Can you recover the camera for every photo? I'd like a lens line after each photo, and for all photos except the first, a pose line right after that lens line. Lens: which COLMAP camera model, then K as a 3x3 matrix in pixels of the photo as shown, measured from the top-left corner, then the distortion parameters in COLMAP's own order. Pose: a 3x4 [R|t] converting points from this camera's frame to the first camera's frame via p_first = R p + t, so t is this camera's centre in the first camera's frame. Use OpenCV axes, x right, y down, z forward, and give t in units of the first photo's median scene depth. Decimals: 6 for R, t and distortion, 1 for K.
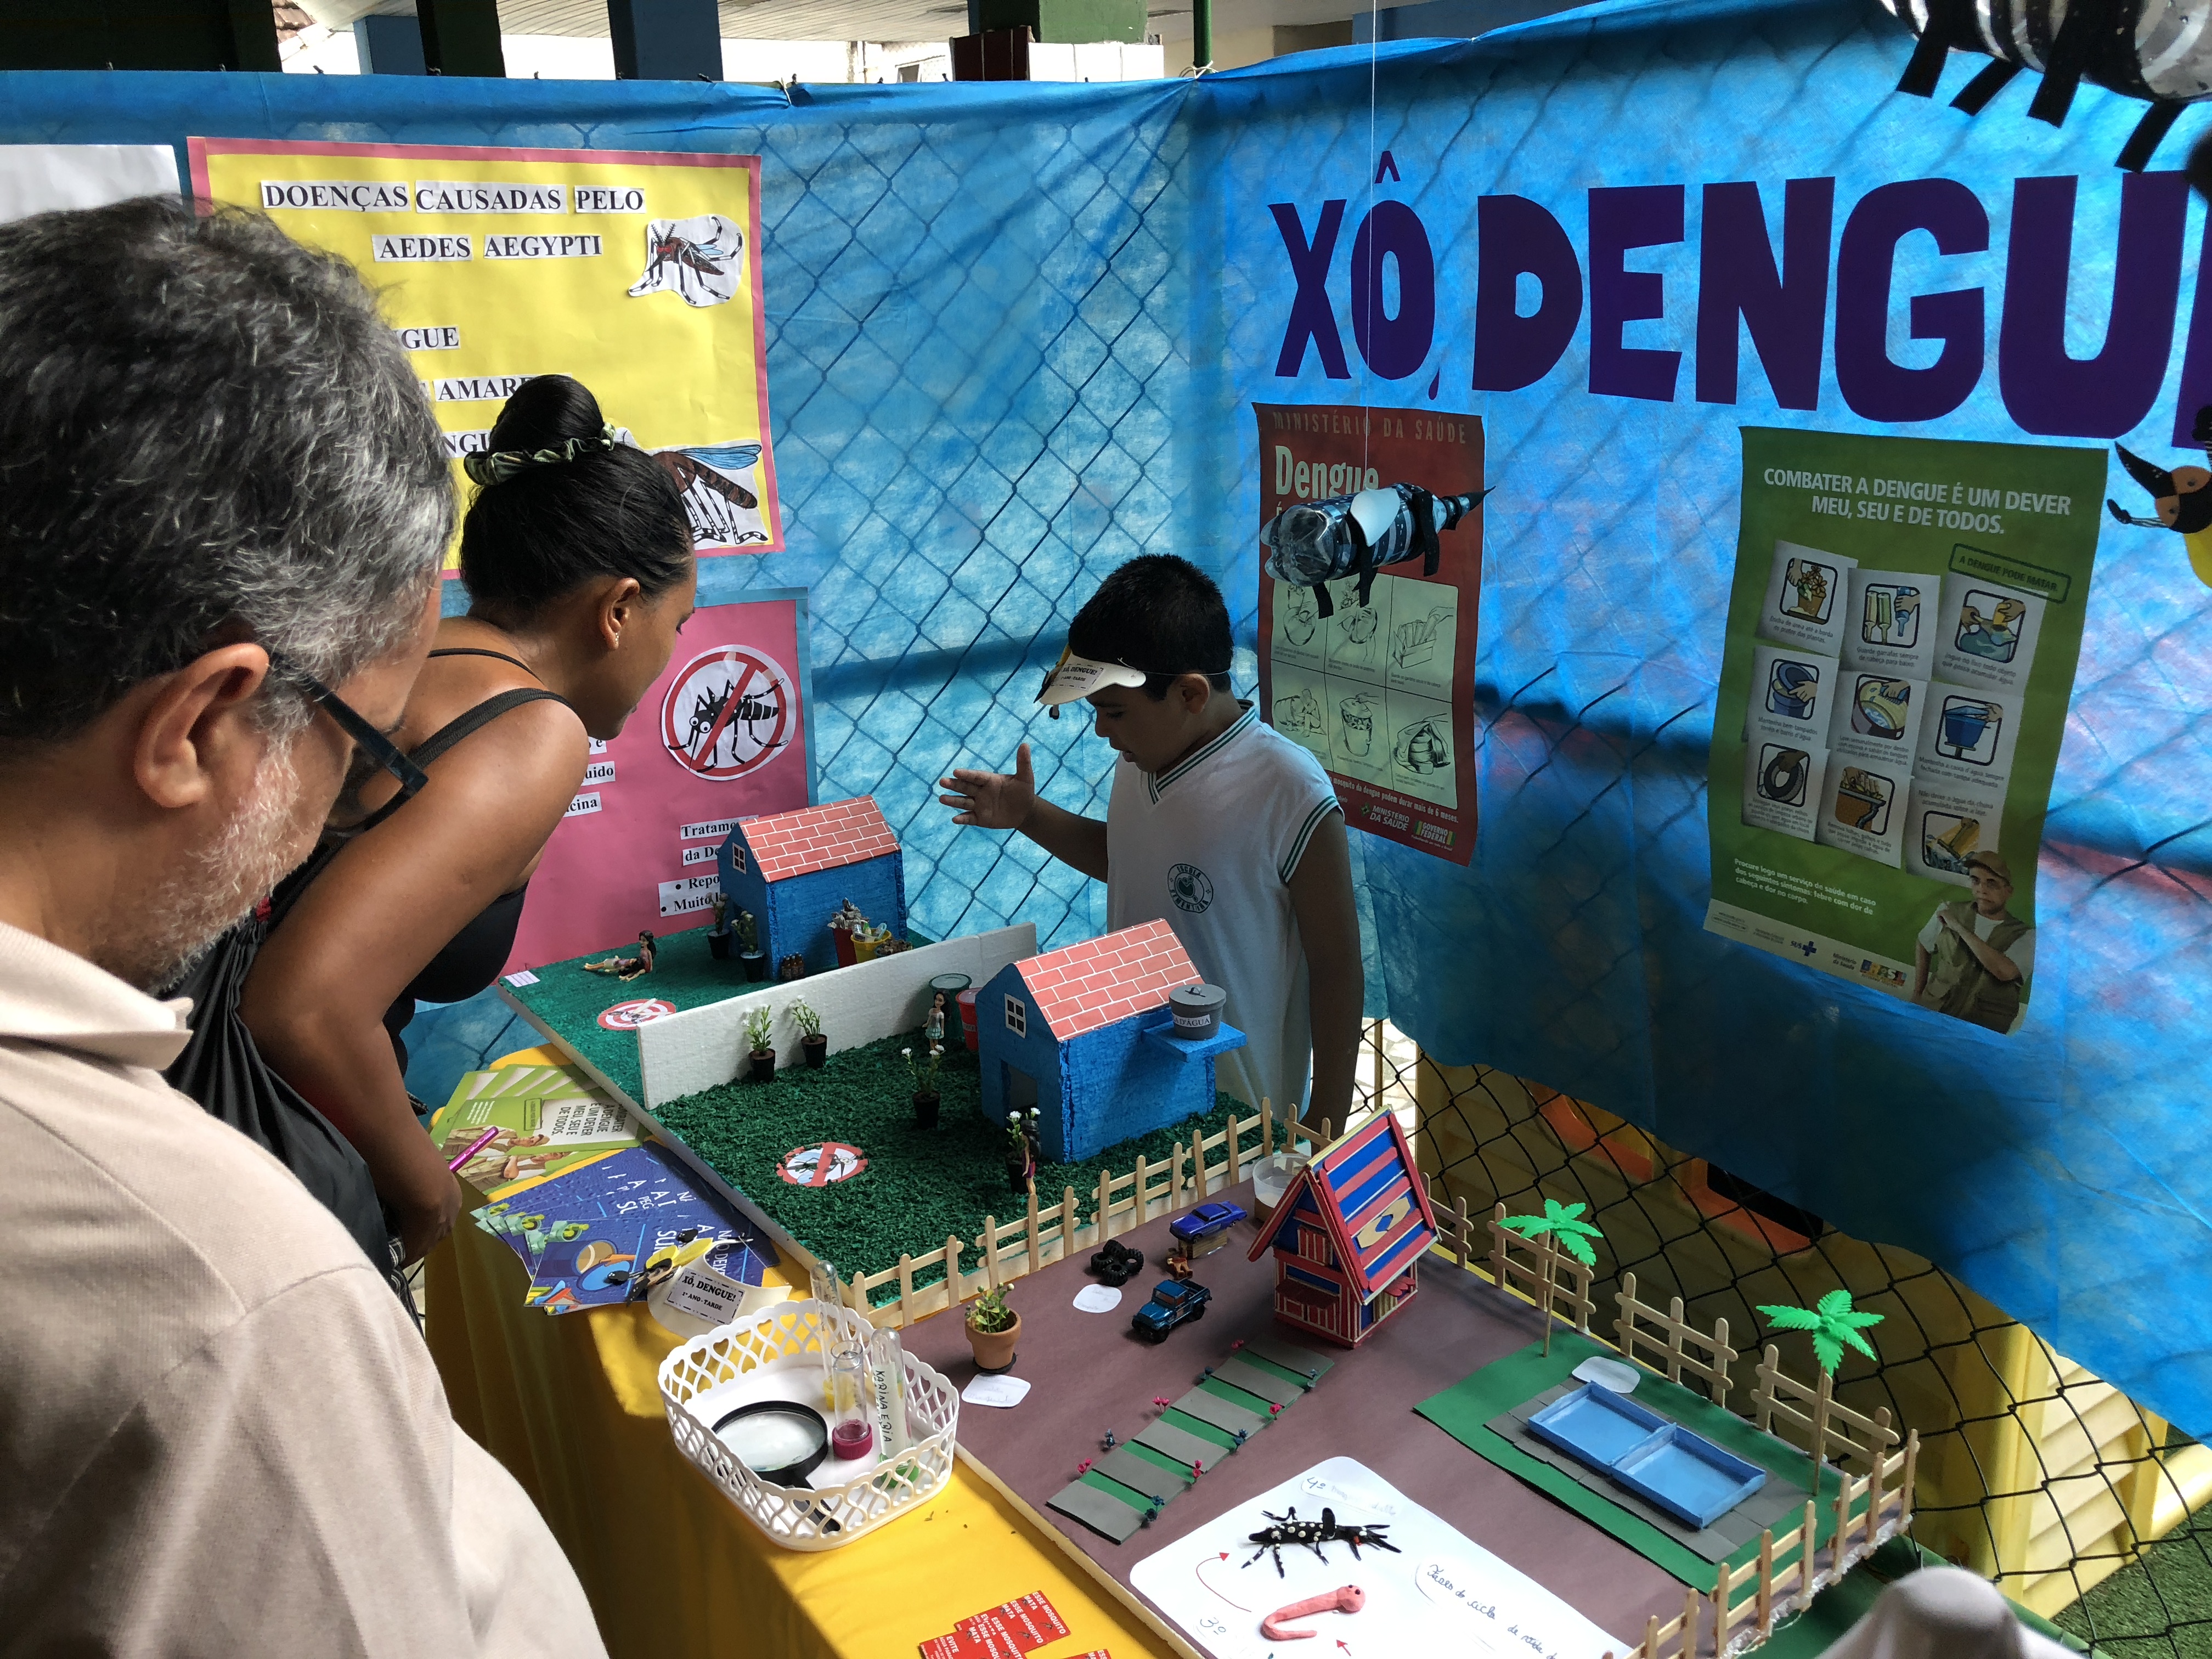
lens RADIAL K [[1854.8, 0, 1040.2], [0, 1854.8, 830.7], [0, 0, 1]] dist [0.002476, 0.006884]
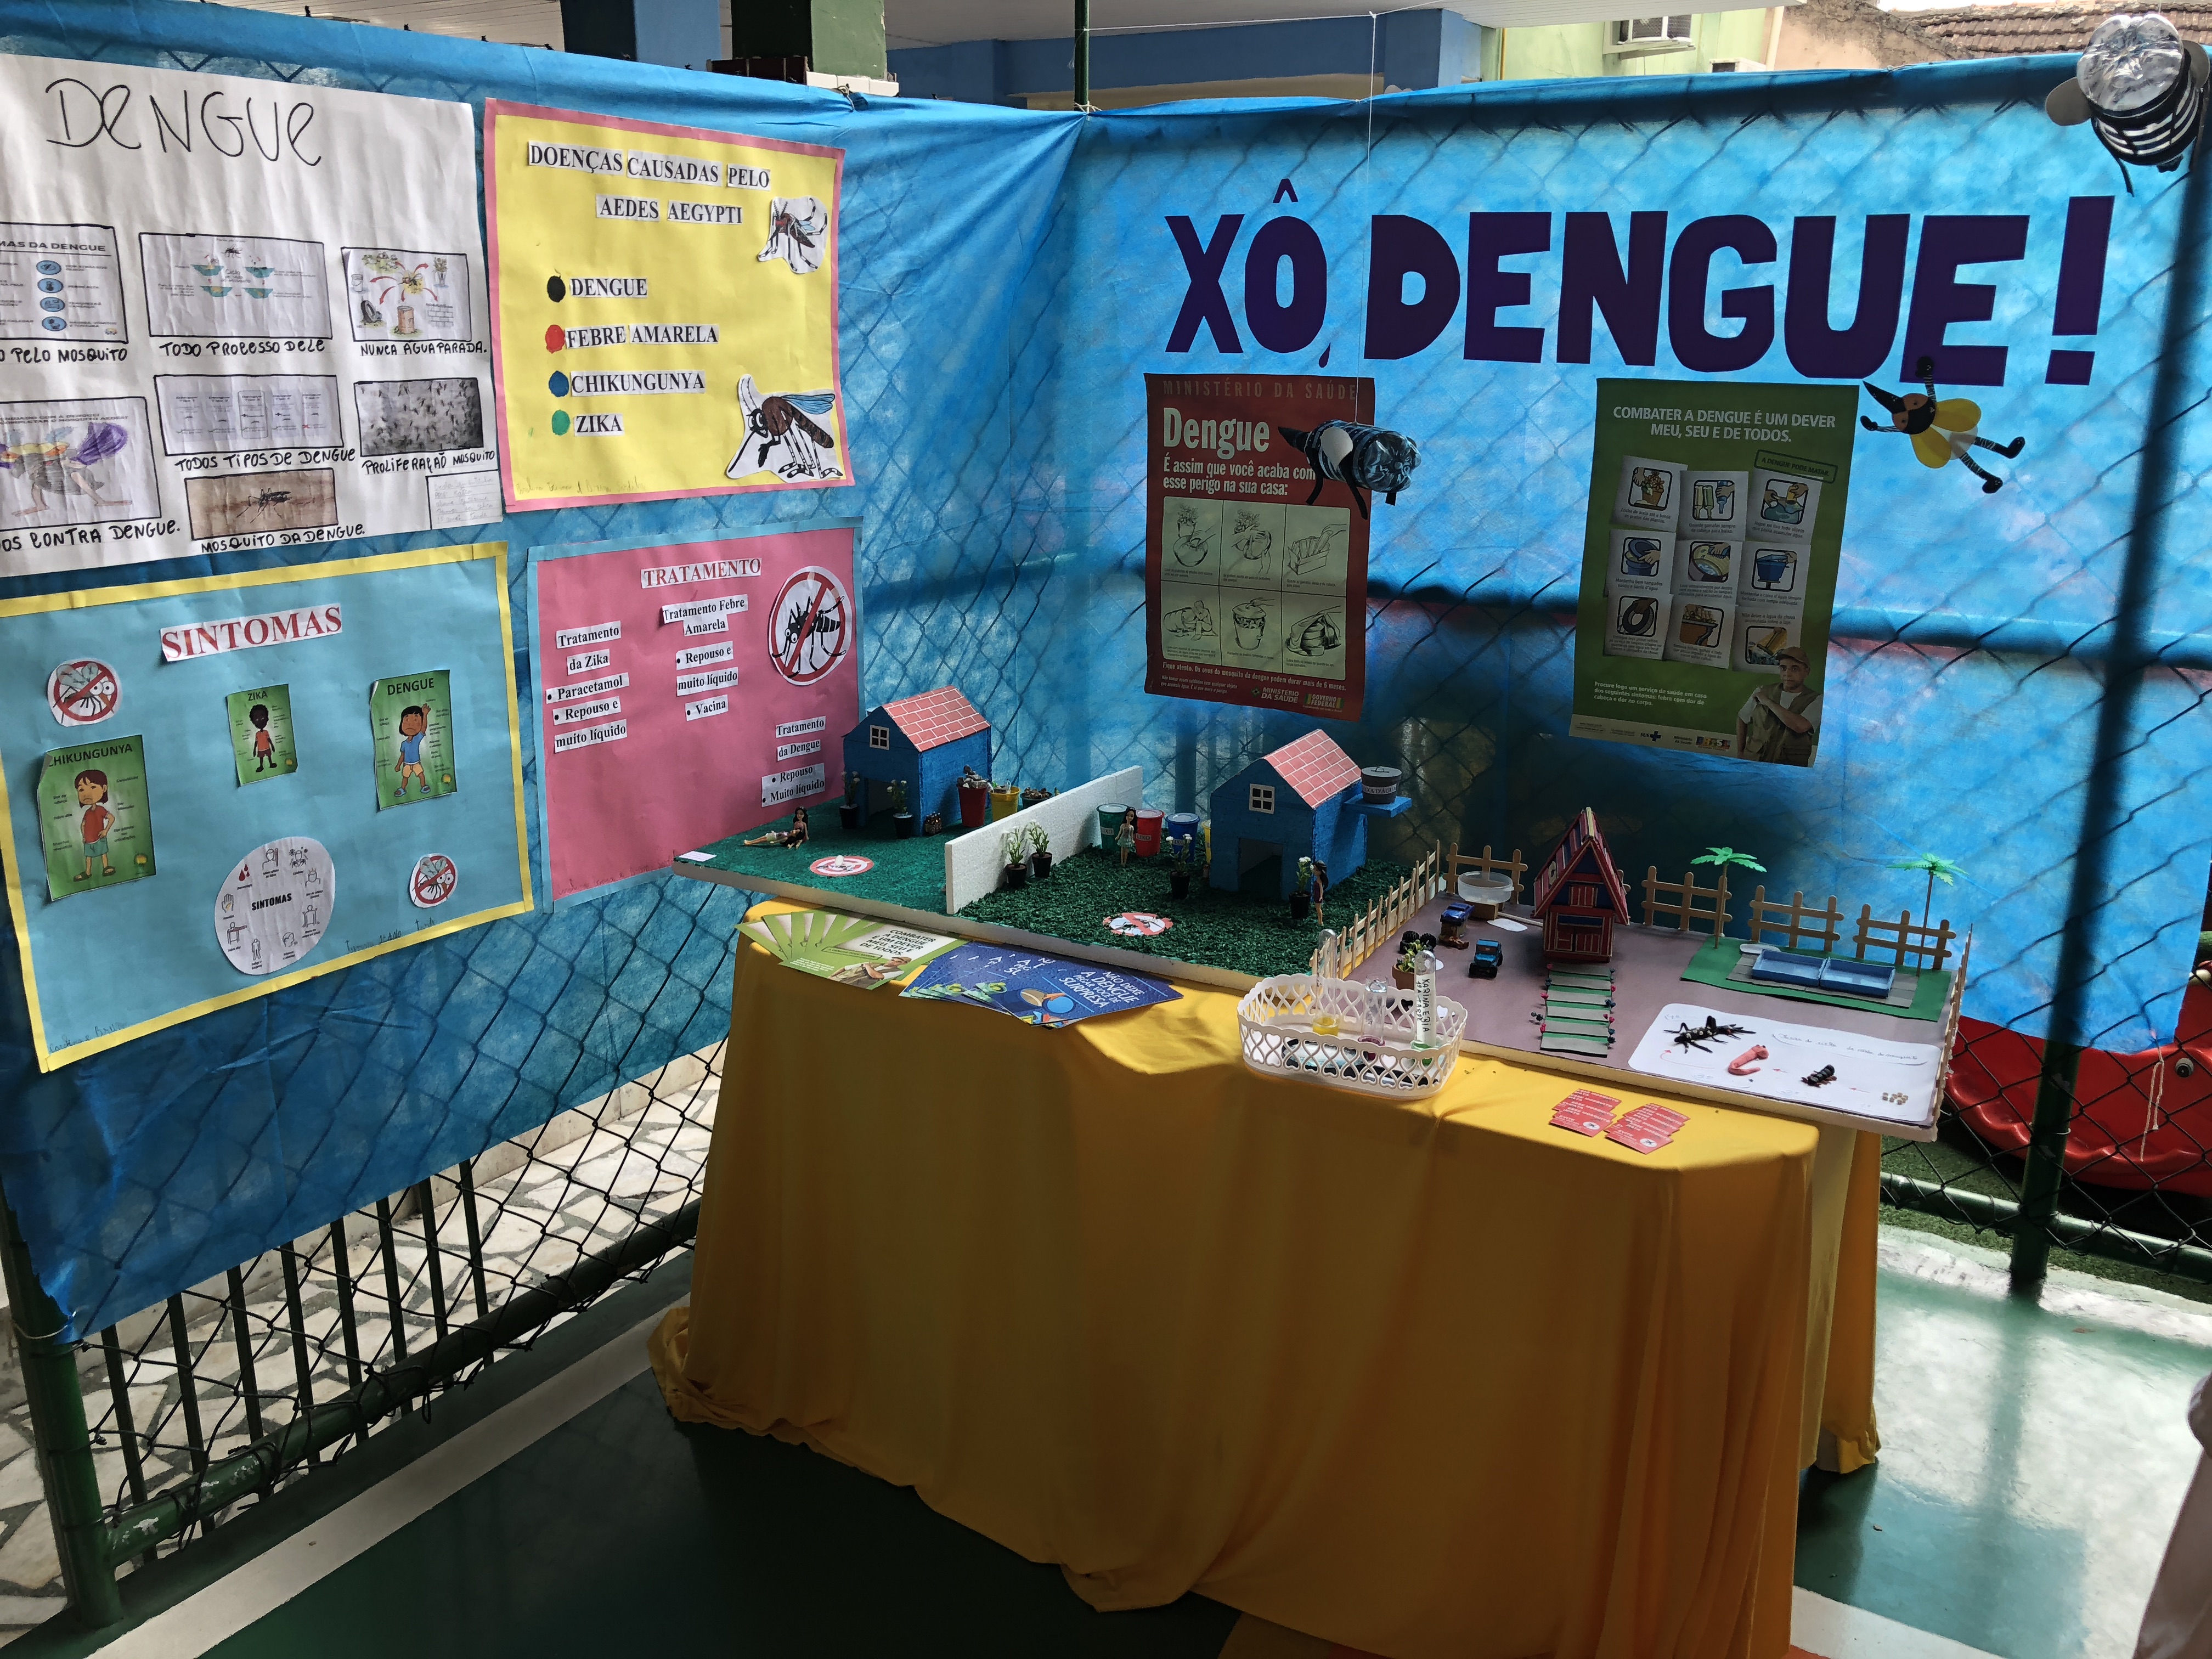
lens RADIAL K [[1854.8, 0, 1100.6], [0, 1854.8, 826.5], [0, 0, 1]] dist [0.002476, 0.006884]
pose [[0.907039, -0.081653, 0.413053, -0.557758], [0.093004, 0.995638, -0.007411, 0.098634], [-0.410646, 0.045138, 0.910677, -0.140915]]
